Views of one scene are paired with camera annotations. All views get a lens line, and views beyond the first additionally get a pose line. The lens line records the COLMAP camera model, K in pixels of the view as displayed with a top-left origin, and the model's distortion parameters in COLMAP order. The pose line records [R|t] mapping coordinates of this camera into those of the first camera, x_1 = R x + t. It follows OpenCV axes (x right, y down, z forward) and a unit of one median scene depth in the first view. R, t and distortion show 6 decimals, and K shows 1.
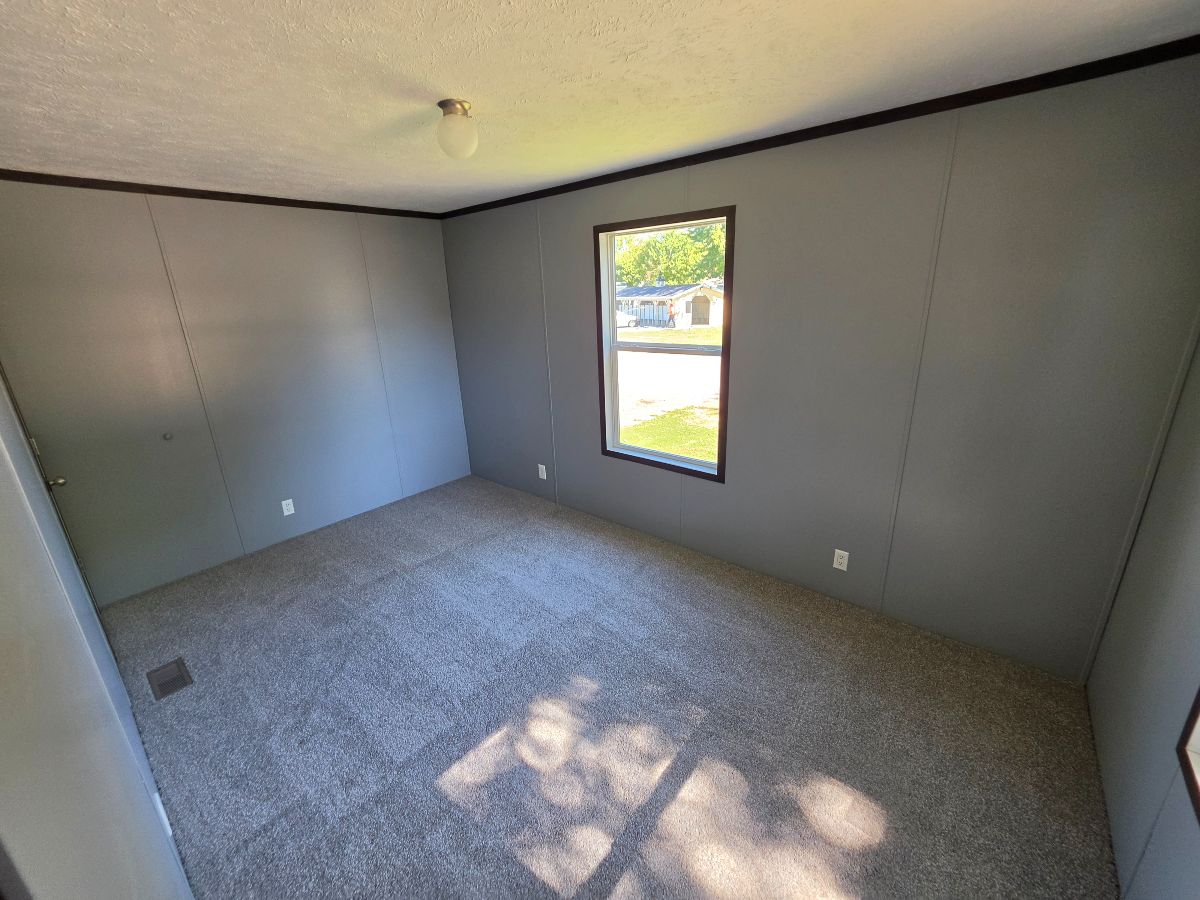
lens RADIAL K [[482.2, 0, 596.0], [0, 482.2, 445.9], [0, 0, 1]] dist [0.002482, 0.000046]
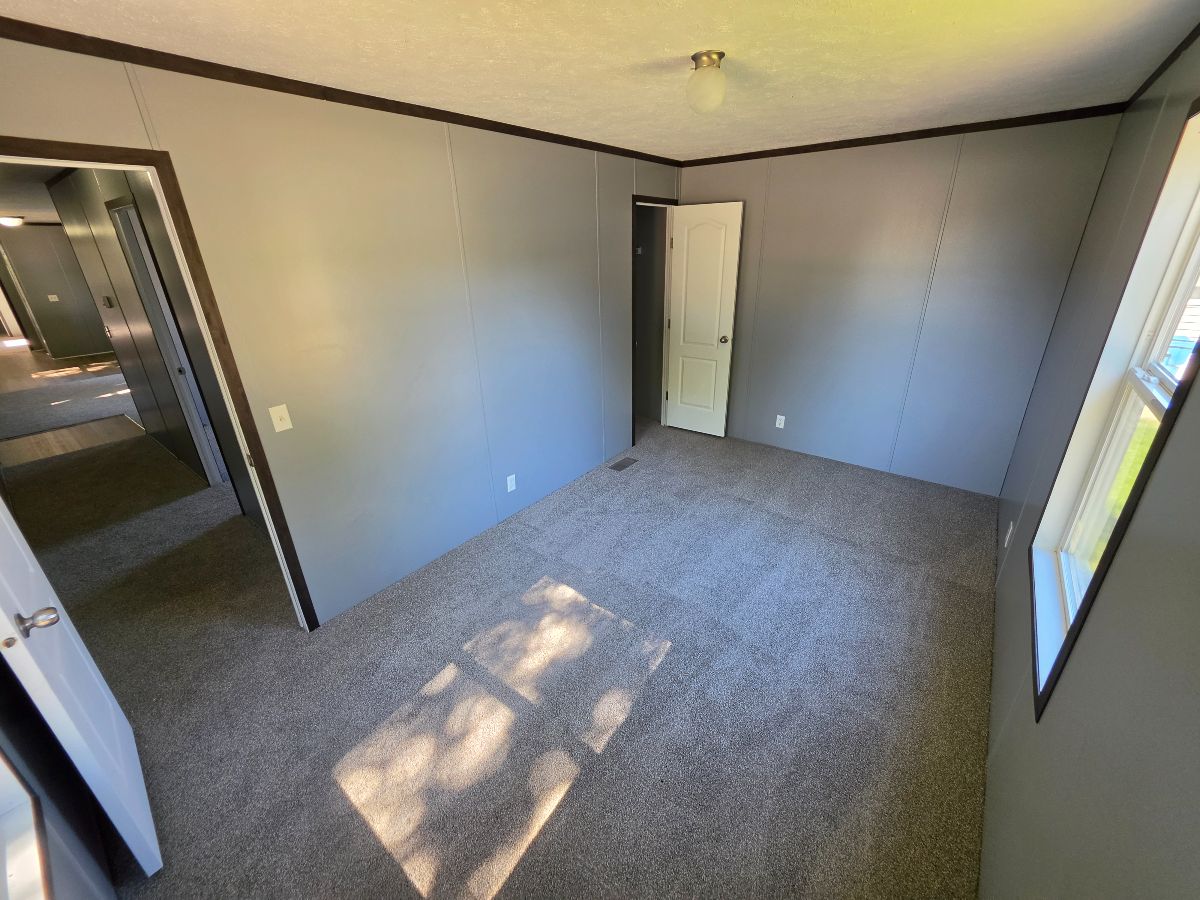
lens RADIAL K [[482.2, 0, 605.0], [0, 482.2, 439.3], [0, 0, 1]] dist [0.002482, 0.000046]
pose [[0.044591, 0.412445, -0.909890, 0.592636], [-0.281647, 0.879041, 0.384659, -0.227167], [0.958481, 0.239116, 0.155362, 0.534754]]
